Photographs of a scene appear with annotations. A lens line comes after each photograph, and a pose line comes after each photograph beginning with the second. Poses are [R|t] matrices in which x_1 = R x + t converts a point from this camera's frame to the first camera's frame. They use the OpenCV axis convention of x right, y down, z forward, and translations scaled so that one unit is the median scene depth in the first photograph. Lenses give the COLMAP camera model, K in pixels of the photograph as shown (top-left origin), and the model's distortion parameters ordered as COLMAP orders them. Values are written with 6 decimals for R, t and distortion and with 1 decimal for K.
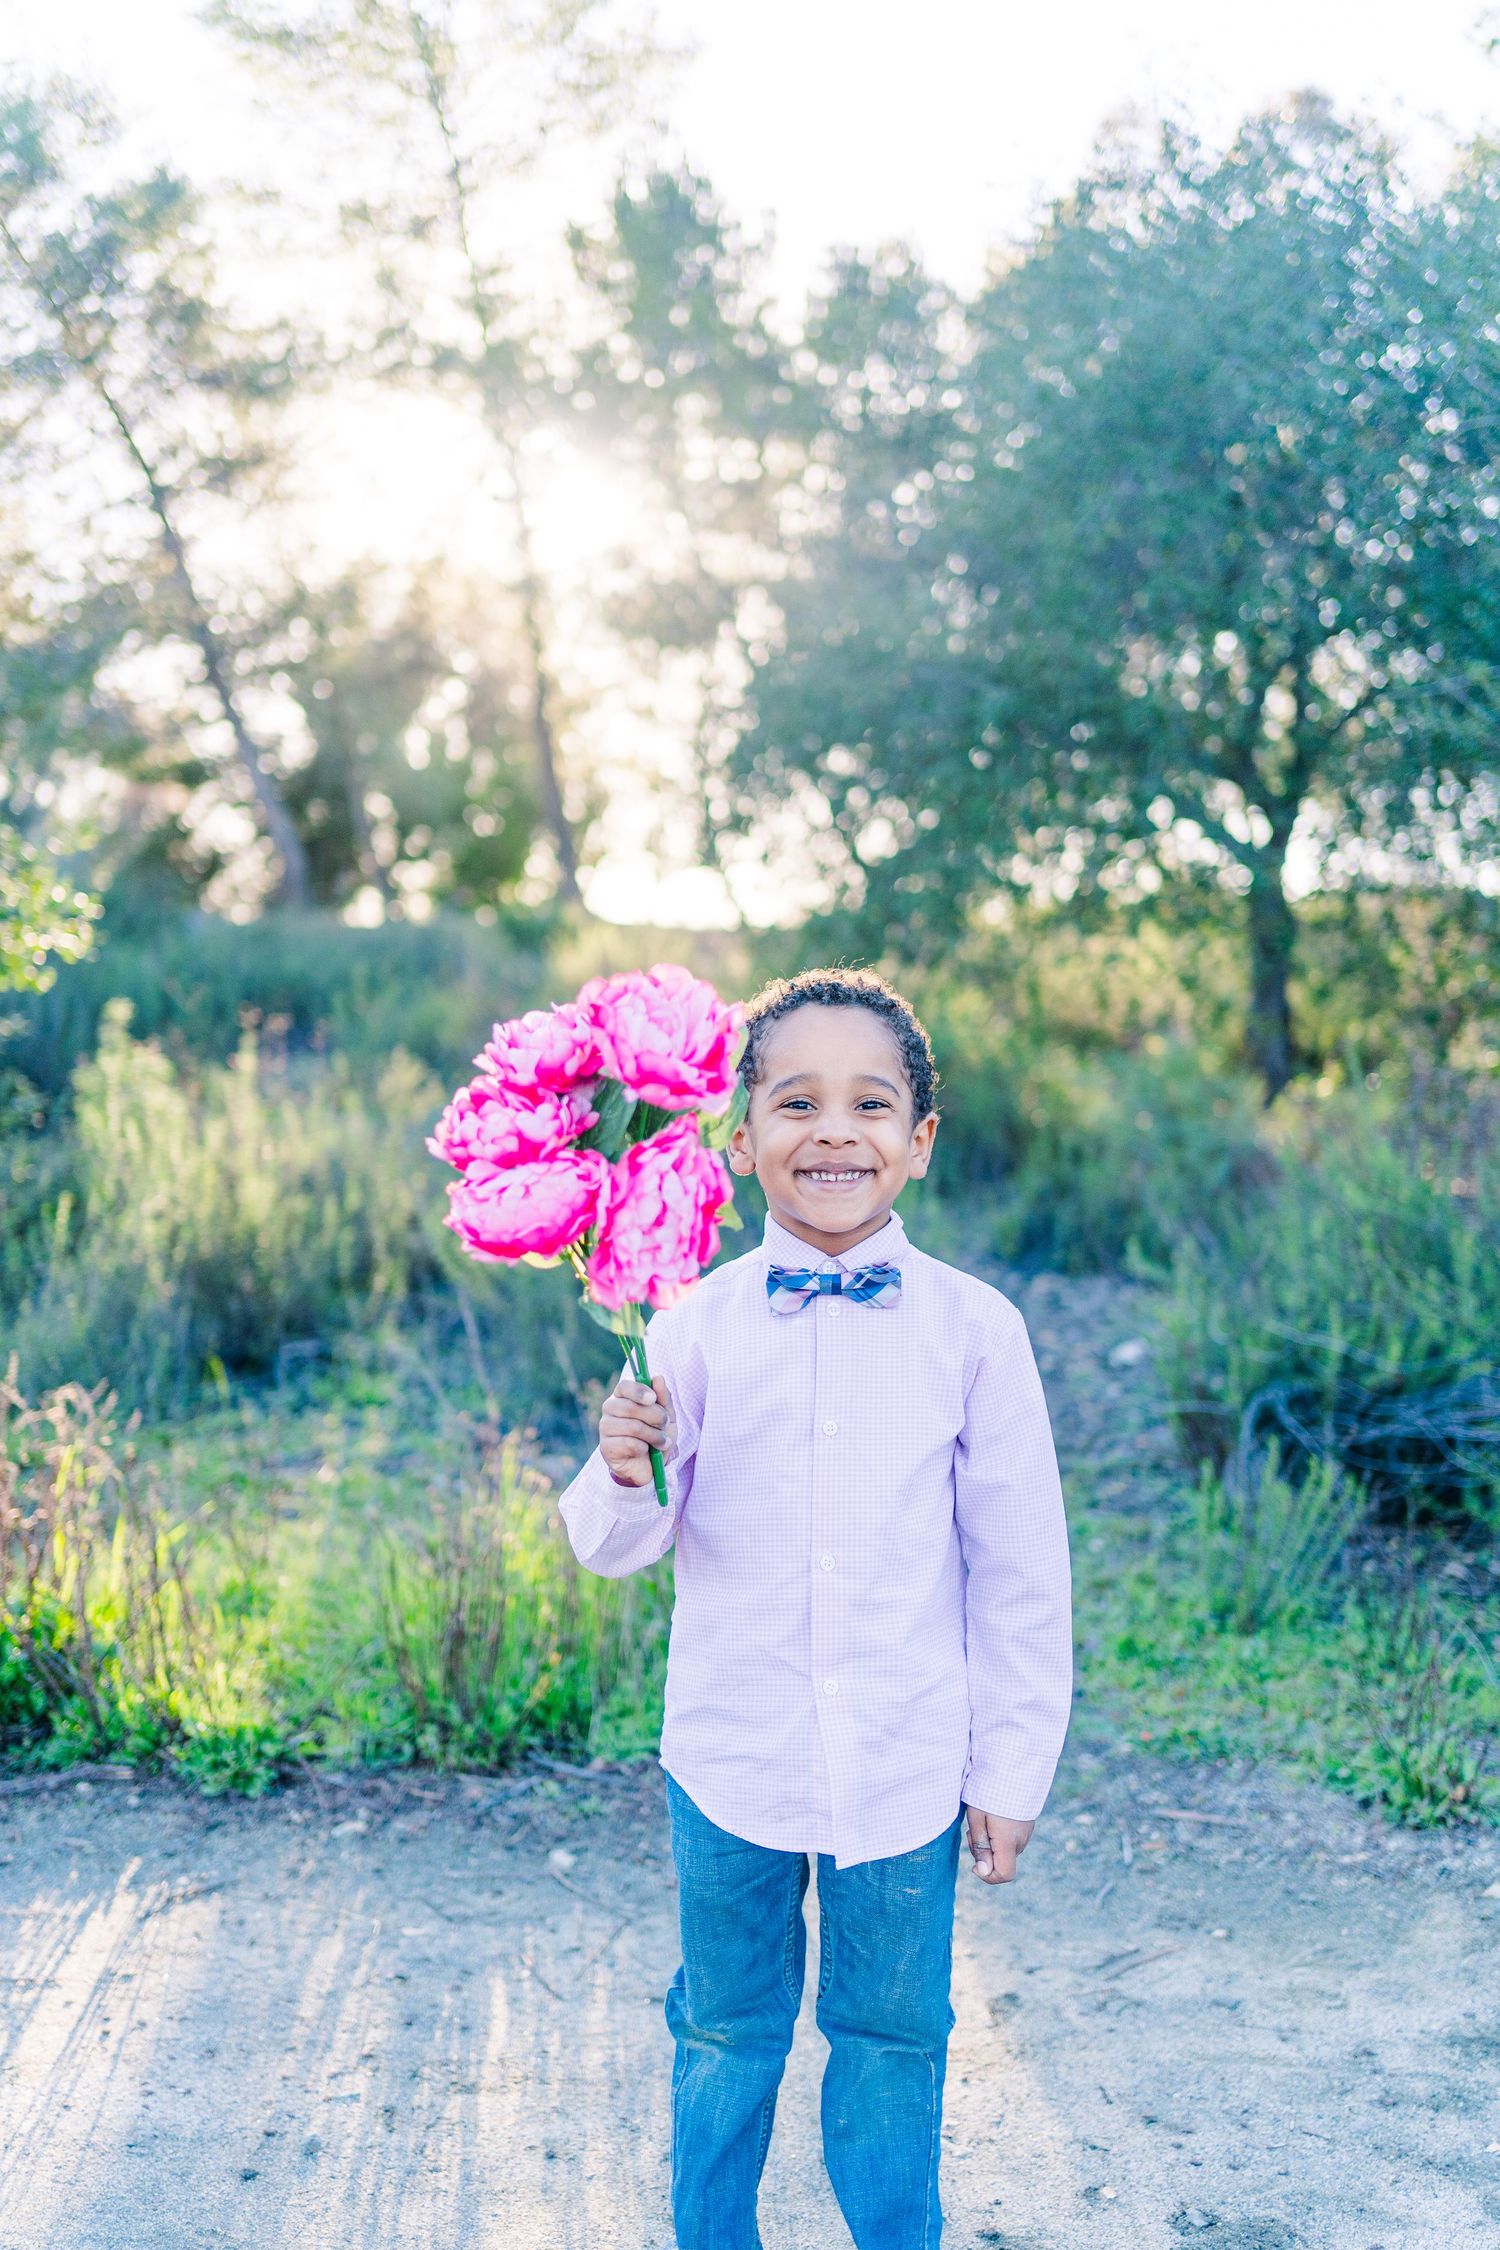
lens RADIAL K [[2285.3, 0, 753.0], [0, 2285.3, 1124.1], [0, 0, 1]] dist [-0.014177, 0.118177]
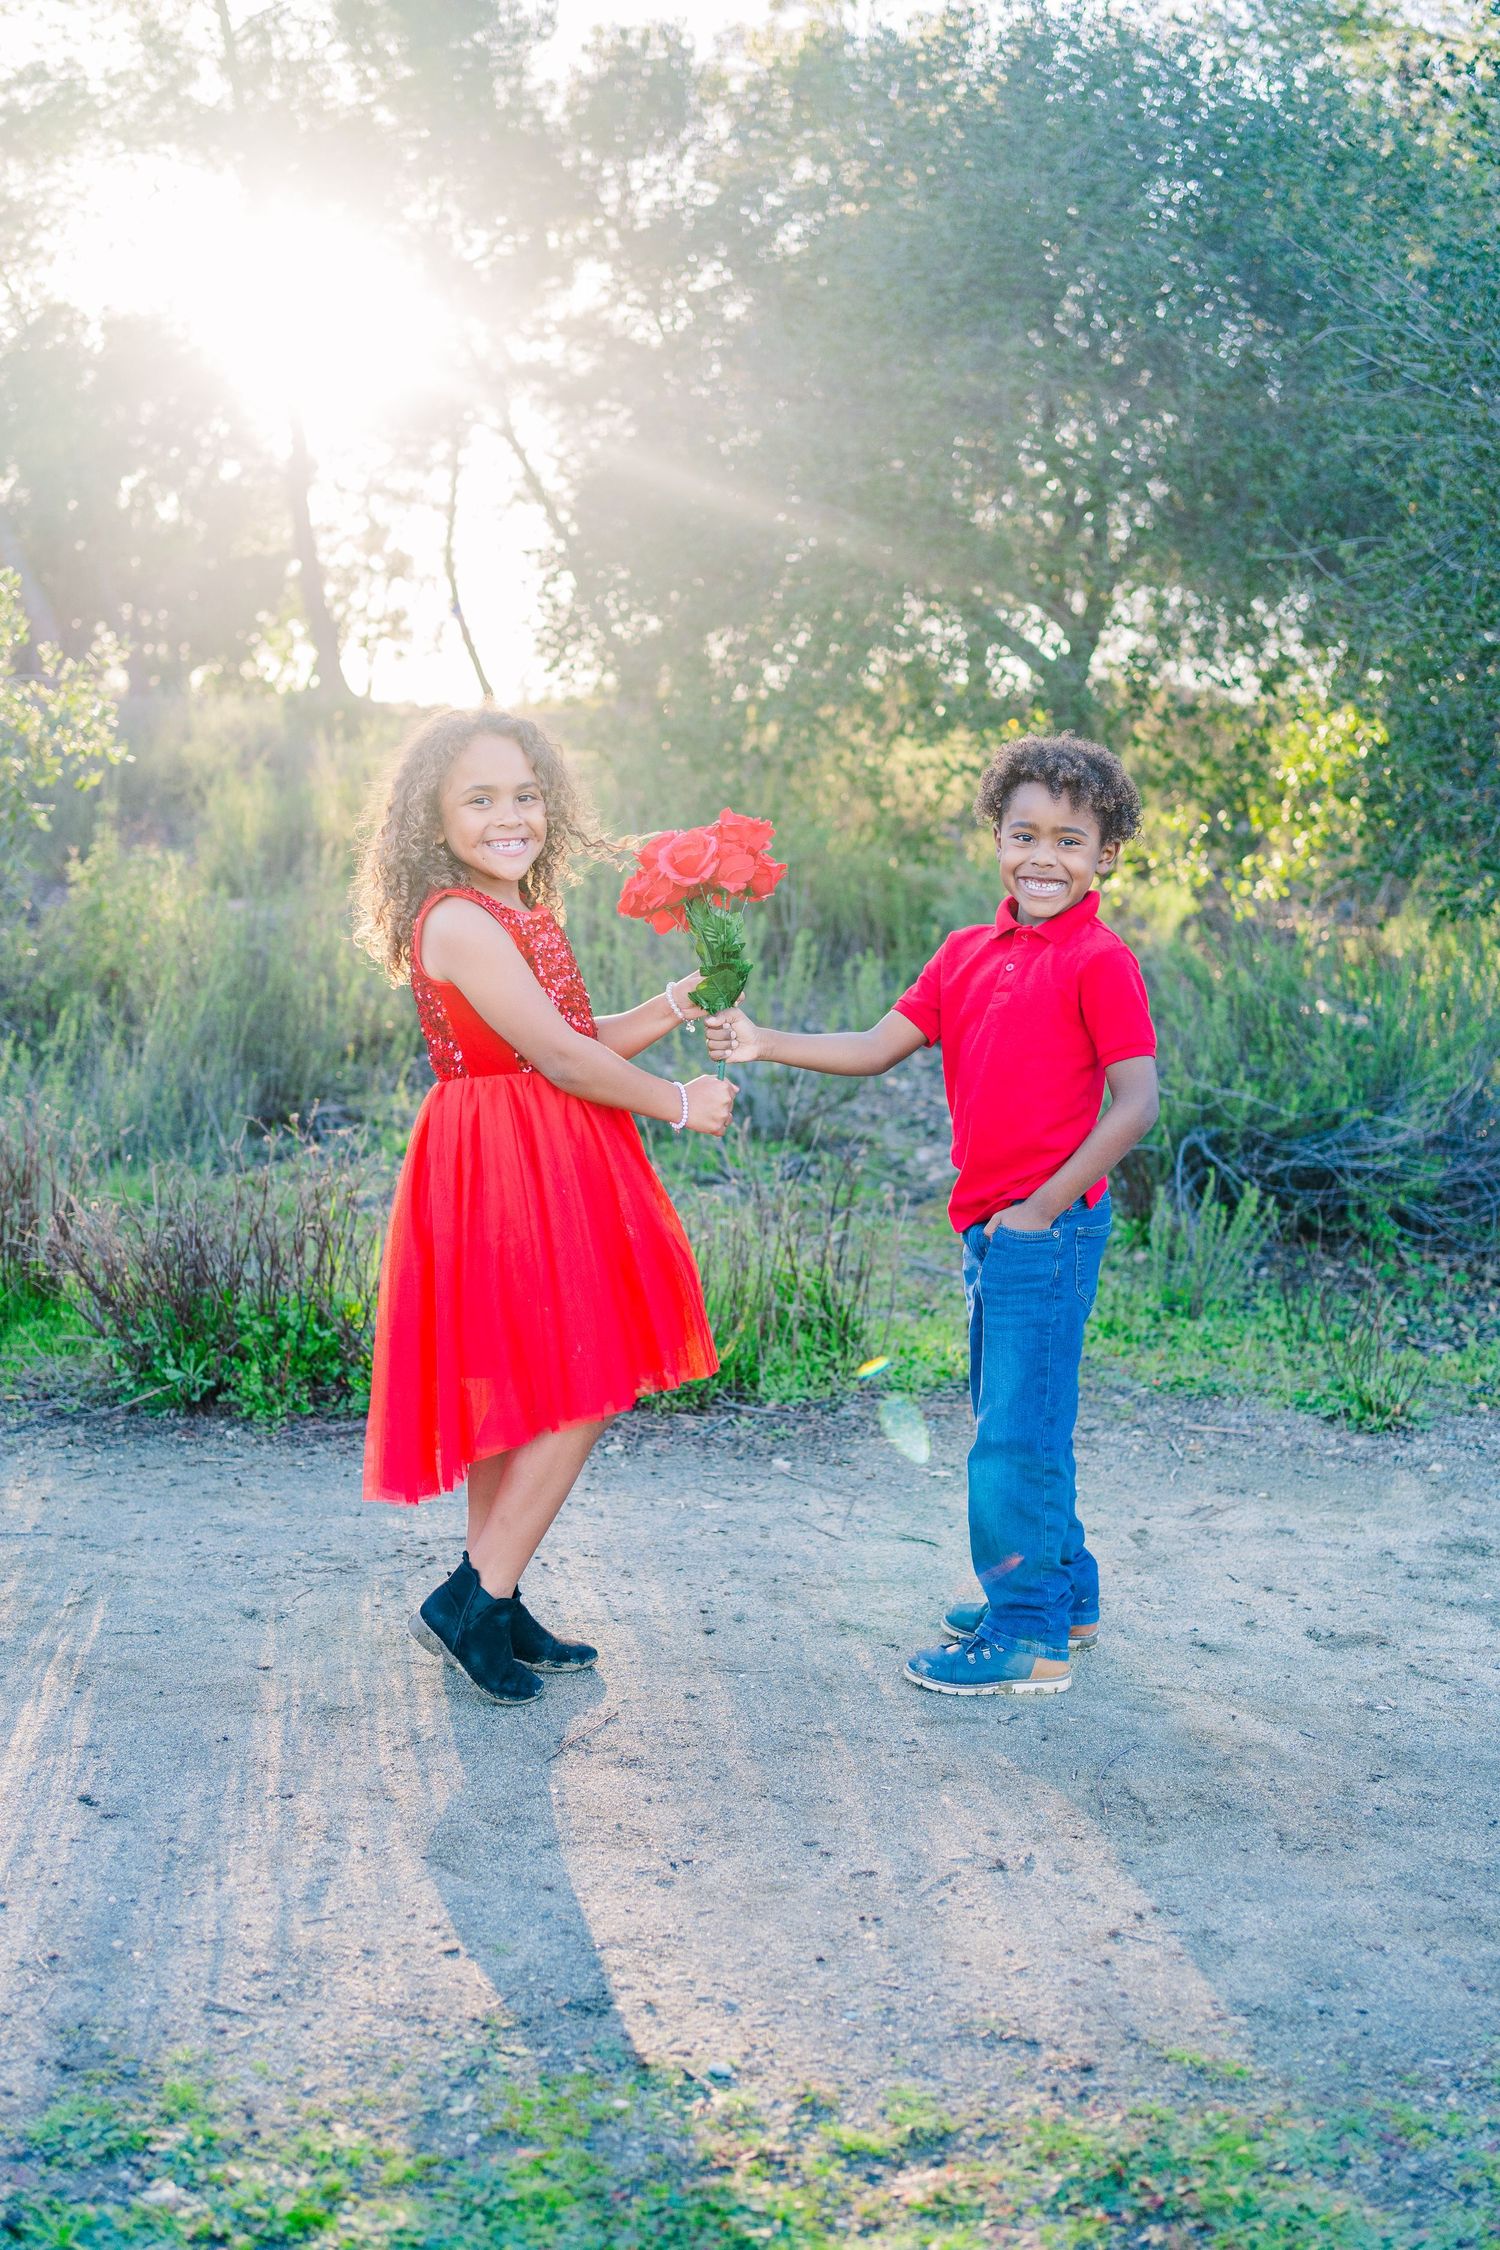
lens RADIAL K [[2285.3, 0, 753.0], [0, 2285.3, 1124.1], [0, 0, 1]] dist [-0.014177, 0.118177]
pose [[0.990588, -0.003289, 0.136836, -0.249287], [-0.009602, 0.995579, 0.093436, -0.005498], [-0.136539, -0.093871, 0.986177, -0.277795]]
